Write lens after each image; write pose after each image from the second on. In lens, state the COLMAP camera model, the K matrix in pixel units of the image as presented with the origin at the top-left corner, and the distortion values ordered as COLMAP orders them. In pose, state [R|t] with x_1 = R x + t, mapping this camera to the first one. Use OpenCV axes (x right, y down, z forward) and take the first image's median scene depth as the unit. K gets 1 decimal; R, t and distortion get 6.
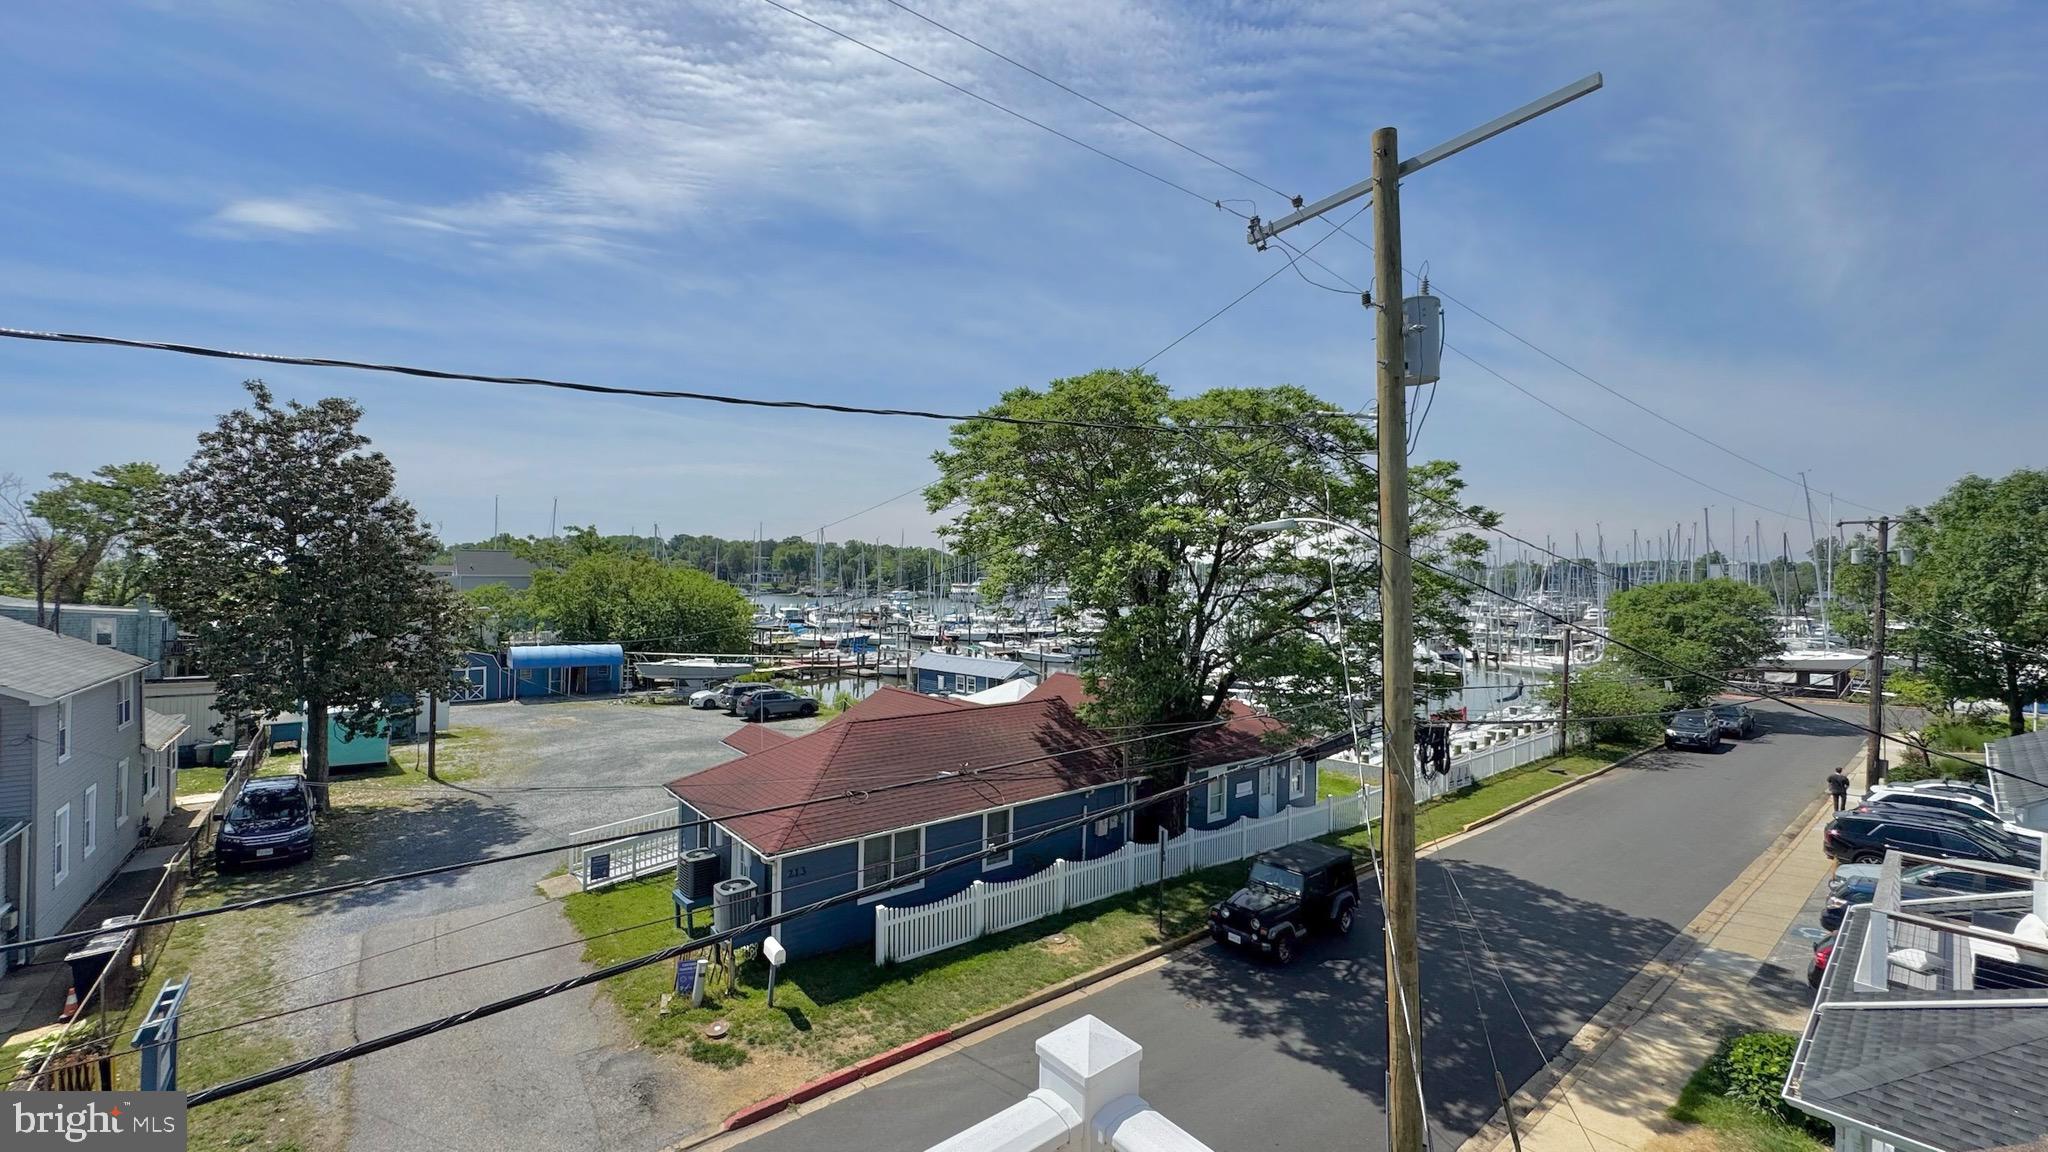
lens RADIAL K [[814.3, 0, 1033.0], [0, 814.3, 581.5], [0, 0, 1]] dist [-0.001550, -0.000324]
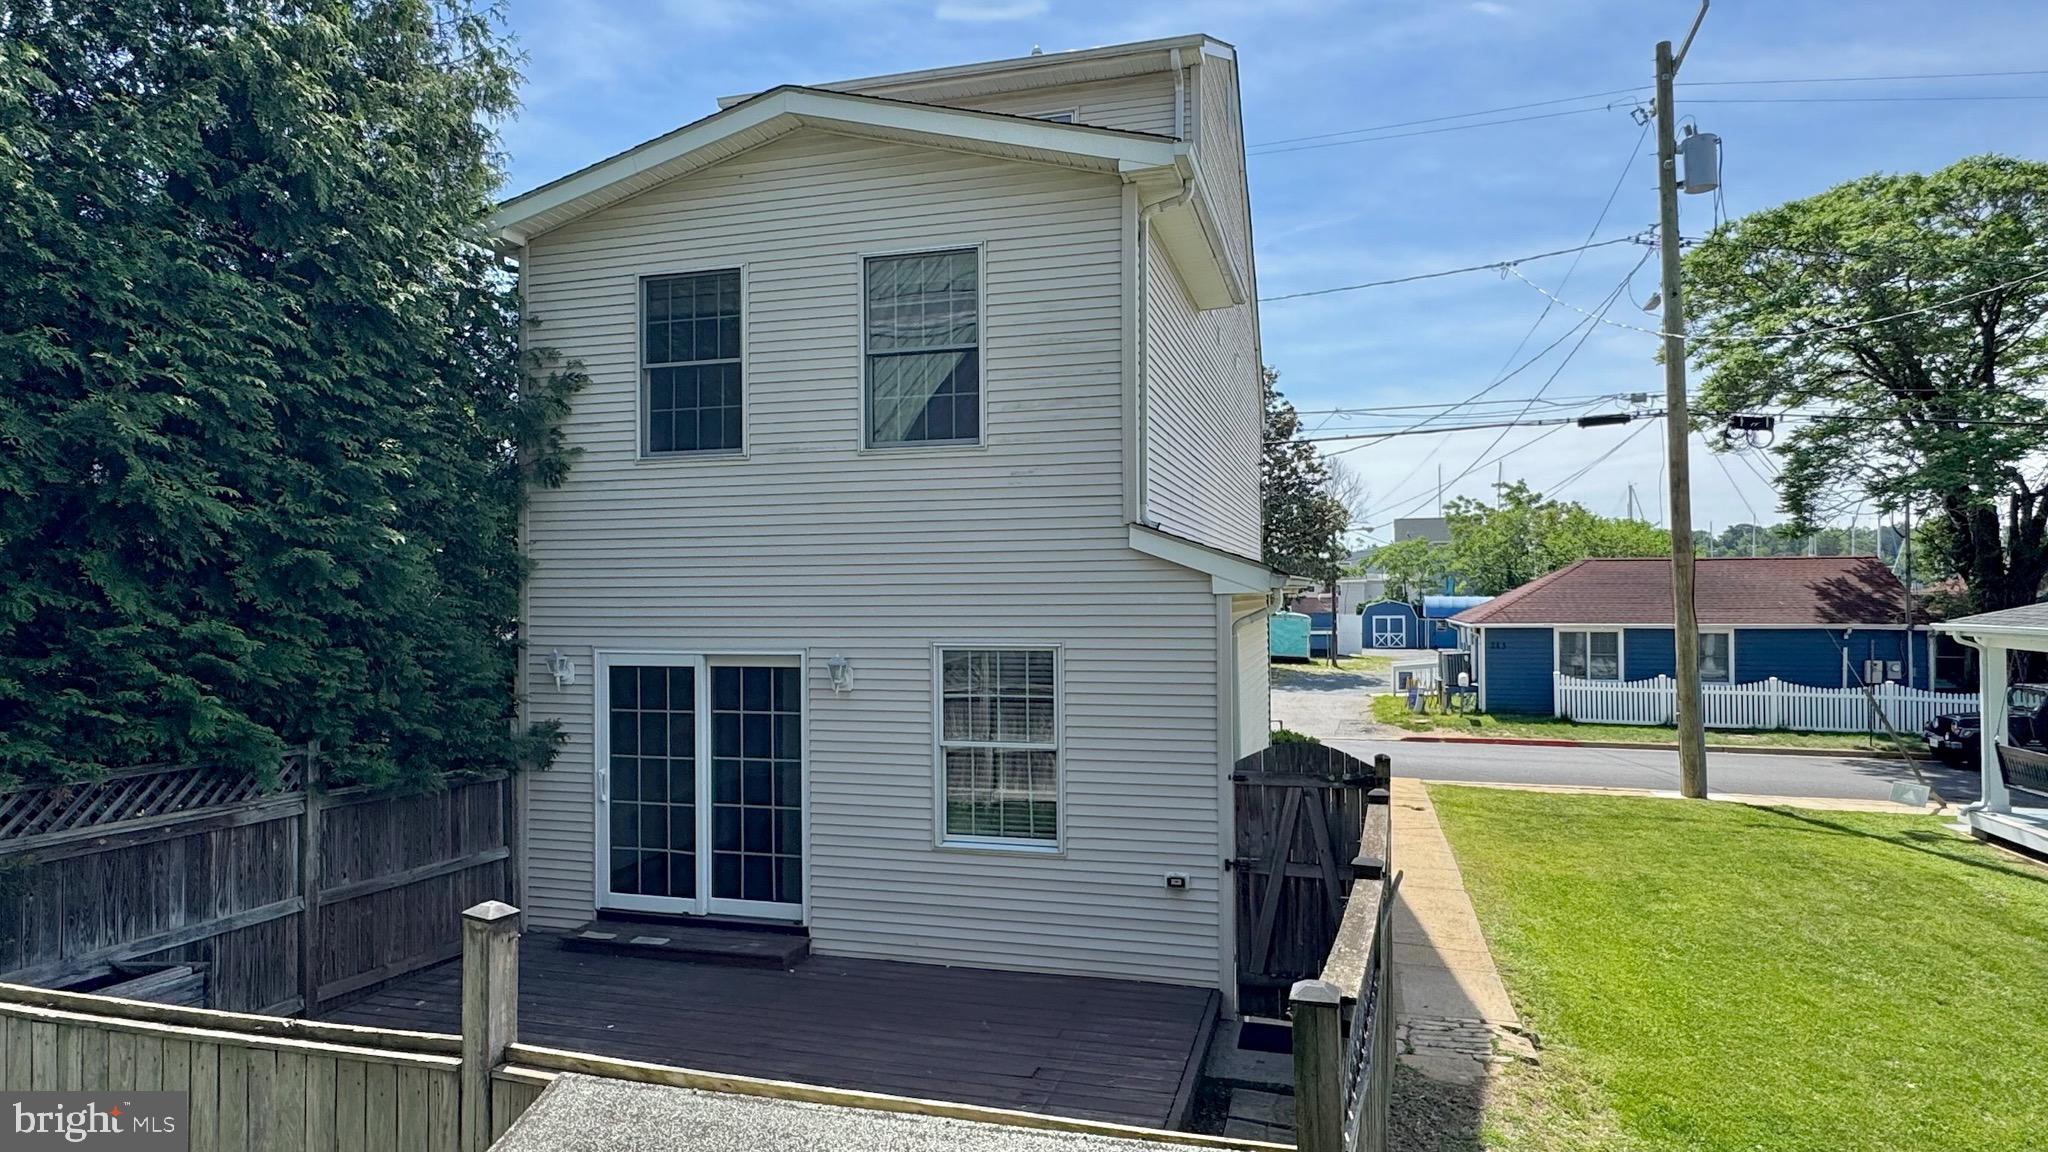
lens RADIAL K [[1128.8, 0, 1027.5], [0, 1128.8, 584.5], [0, 0, 1]] dist [0.001797, 0.000555]
pose [[0.563592, -0.023111, -0.825730, 0.244044], [0.014411, 0.999732, -0.018144, 0.085267], [0.825927, -0.001674, 0.563774, -0.205352]]
